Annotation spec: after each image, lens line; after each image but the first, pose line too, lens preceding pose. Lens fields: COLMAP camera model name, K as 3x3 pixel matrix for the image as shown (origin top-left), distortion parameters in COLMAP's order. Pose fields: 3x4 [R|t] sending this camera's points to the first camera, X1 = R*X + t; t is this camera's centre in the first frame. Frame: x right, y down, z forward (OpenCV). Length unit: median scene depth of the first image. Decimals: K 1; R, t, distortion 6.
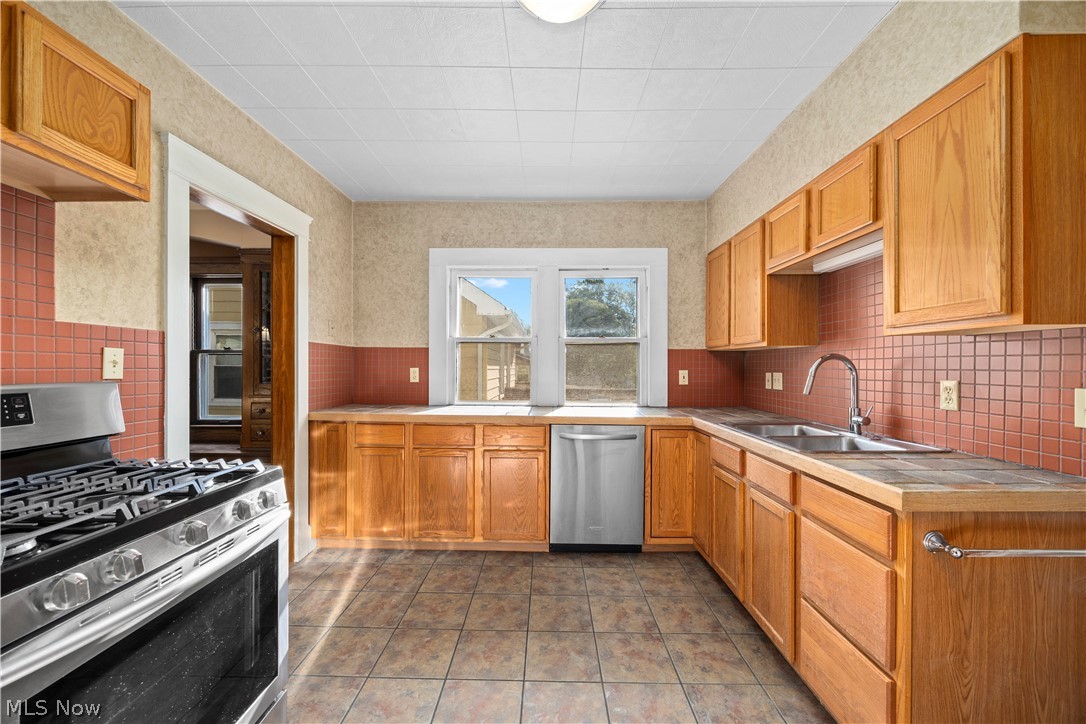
lens RADIAL K [[423.5, 0, 545.0], [0, 423.5, 366.1], [0, 0, 1]] dist [-0.000171, -0.000017]
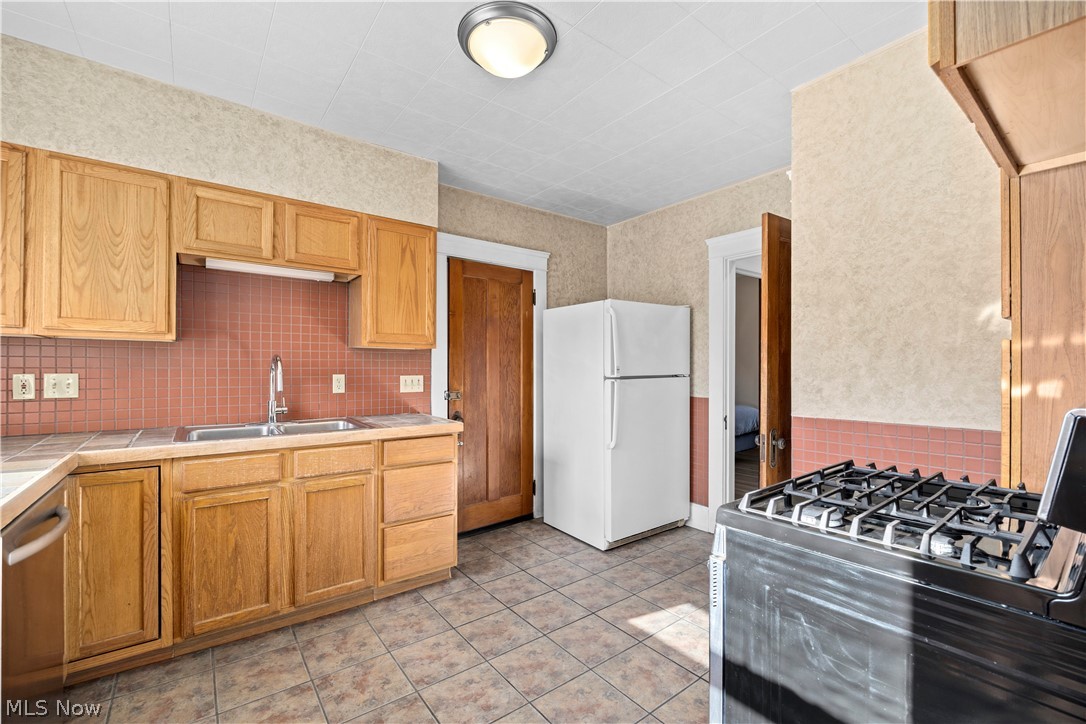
lens RADIAL K [[456.3, 0, 545.4], [0, 456.3, 364.9], [0, 0, 1]] dist [-0.000499, -0.000081]
pose [[-0.618571, -0.000728, 0.785728, -0.773087], [-0.005943, 0.999975, -0.003751, -0.000832], [-0.785706, -0.006990, -0.618560, 1.263210]]
